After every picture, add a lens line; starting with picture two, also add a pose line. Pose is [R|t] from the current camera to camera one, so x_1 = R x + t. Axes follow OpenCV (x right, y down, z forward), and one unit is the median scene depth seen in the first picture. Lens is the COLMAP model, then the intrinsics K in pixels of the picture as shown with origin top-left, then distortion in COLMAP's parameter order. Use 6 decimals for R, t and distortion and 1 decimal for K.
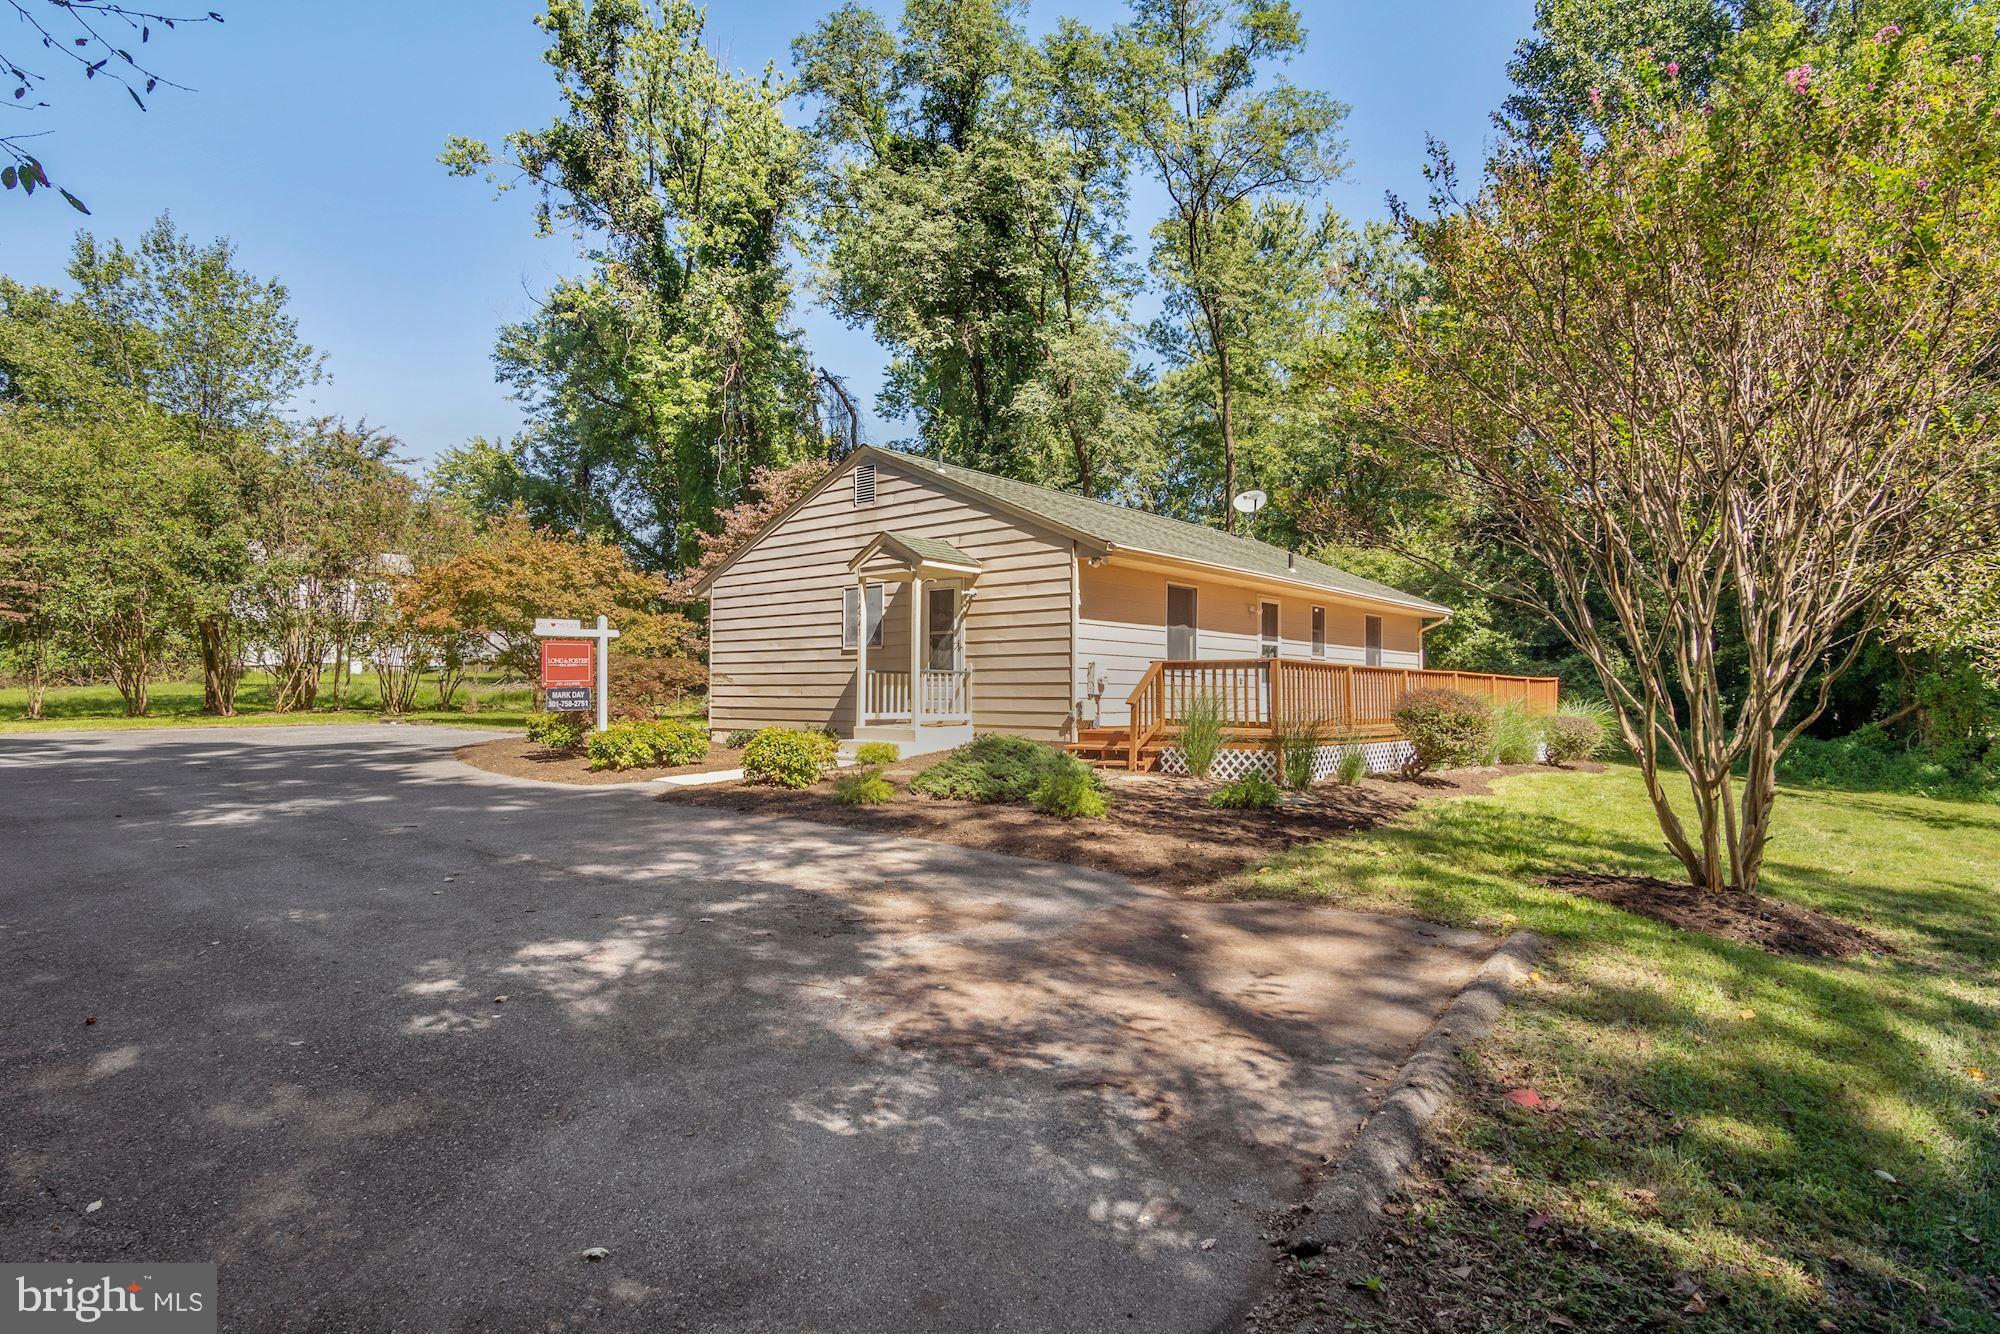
lens RADIAL K [[1073.2, 0, 1002.0], [0, 1073.2, 672.3], [0, 0, 1]] dist [-0.033517, 0.008541]
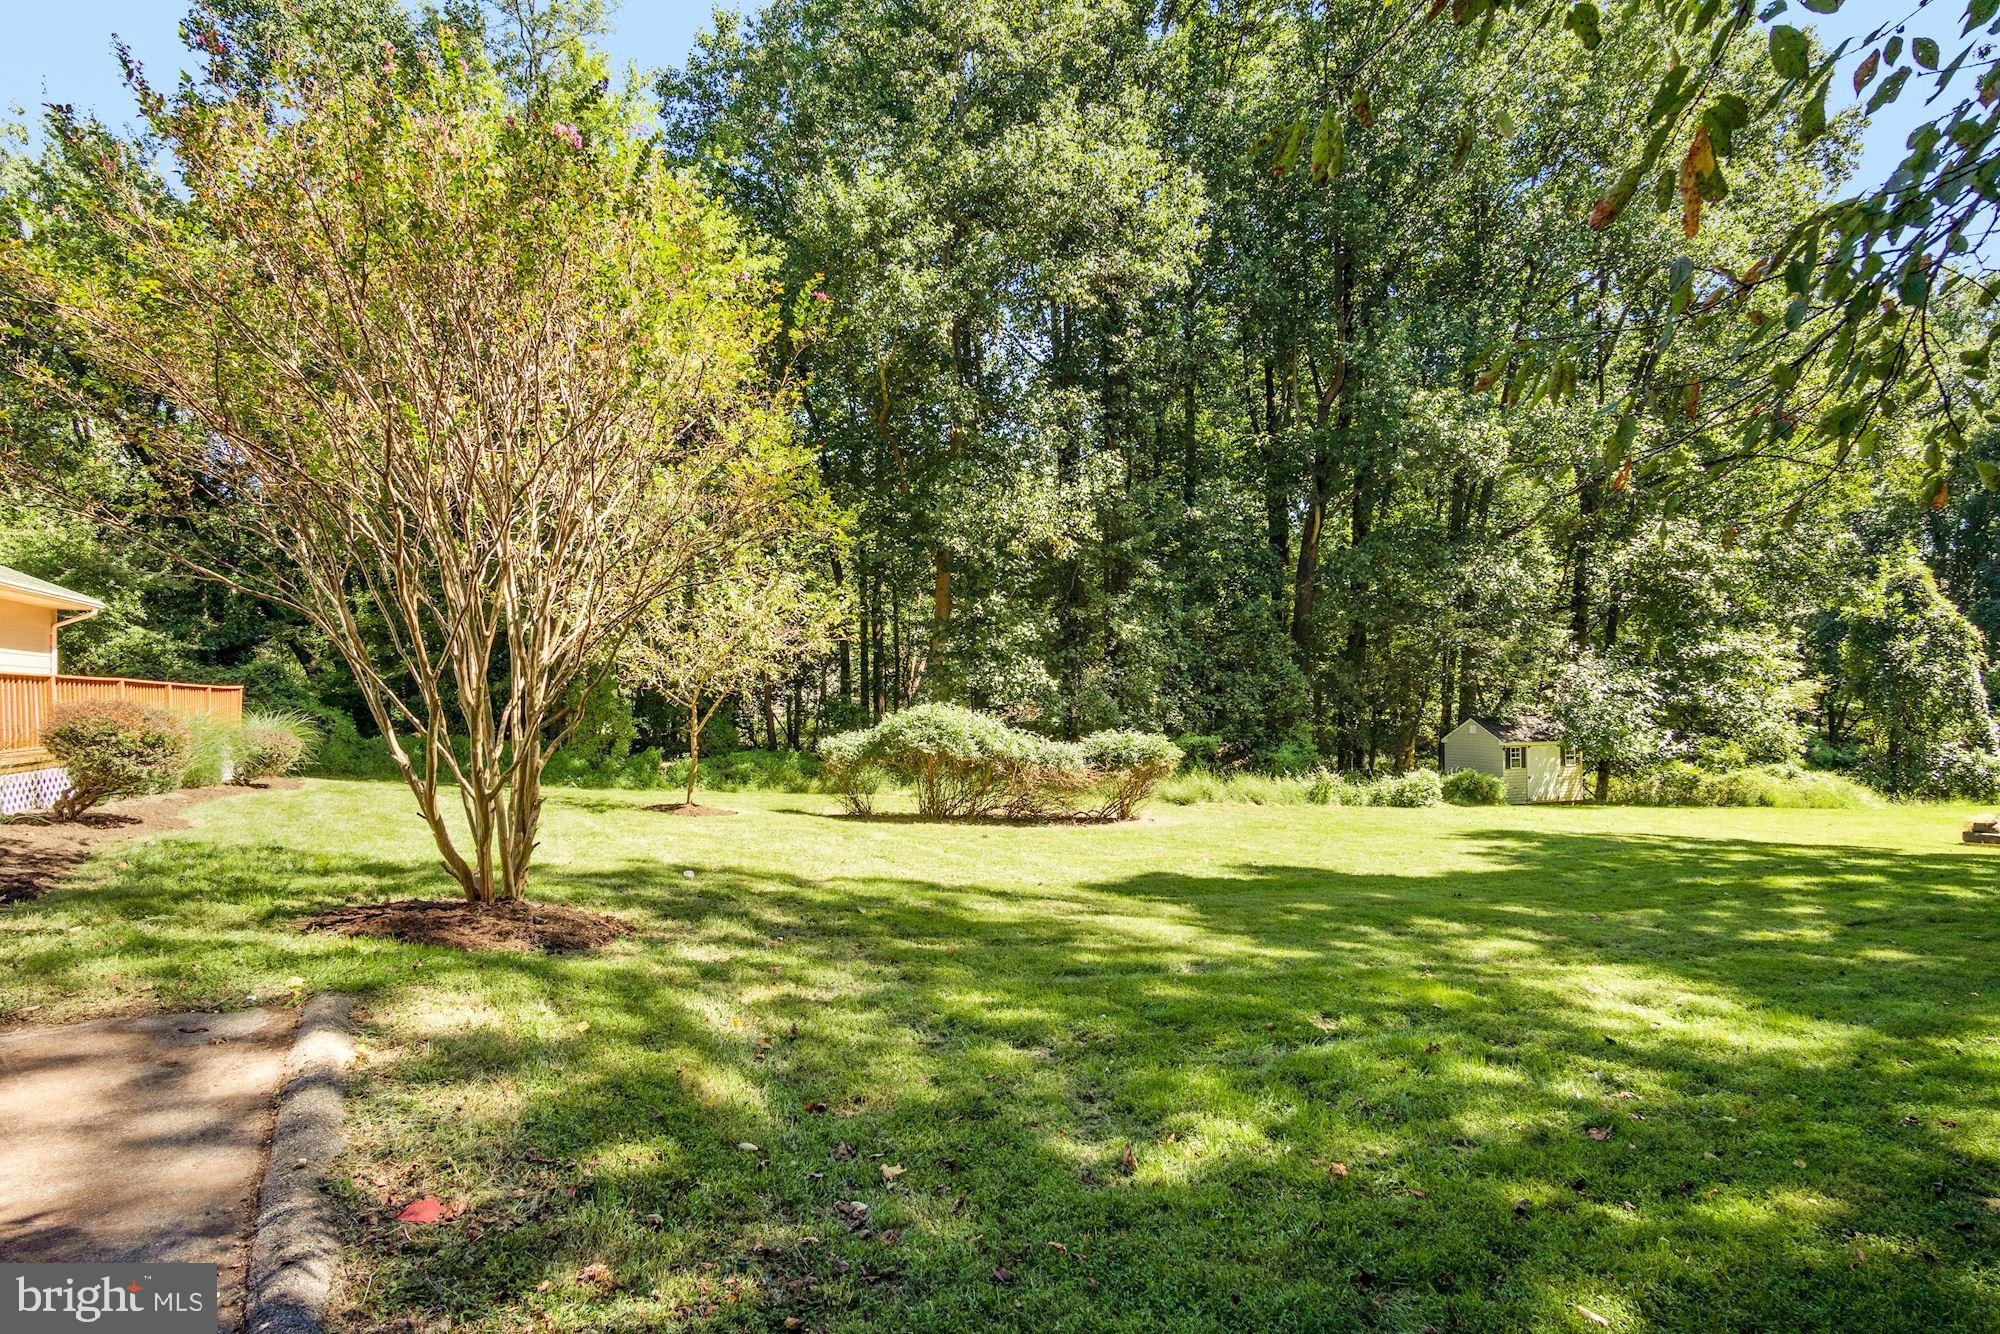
lens RADIAL K [[1073.2, 0, 1002.0], [0, 1073.2, 672.3], [0, 0, 1]] dist [-0.033517, 0.008541]
pose [[0.427259, 0.012782, 0.904039, -0.023244], [-0.007133, 0.999917, -0.010767, -0.003158], [-0.904101, -0.001848, 0.427314, 0.103758]]
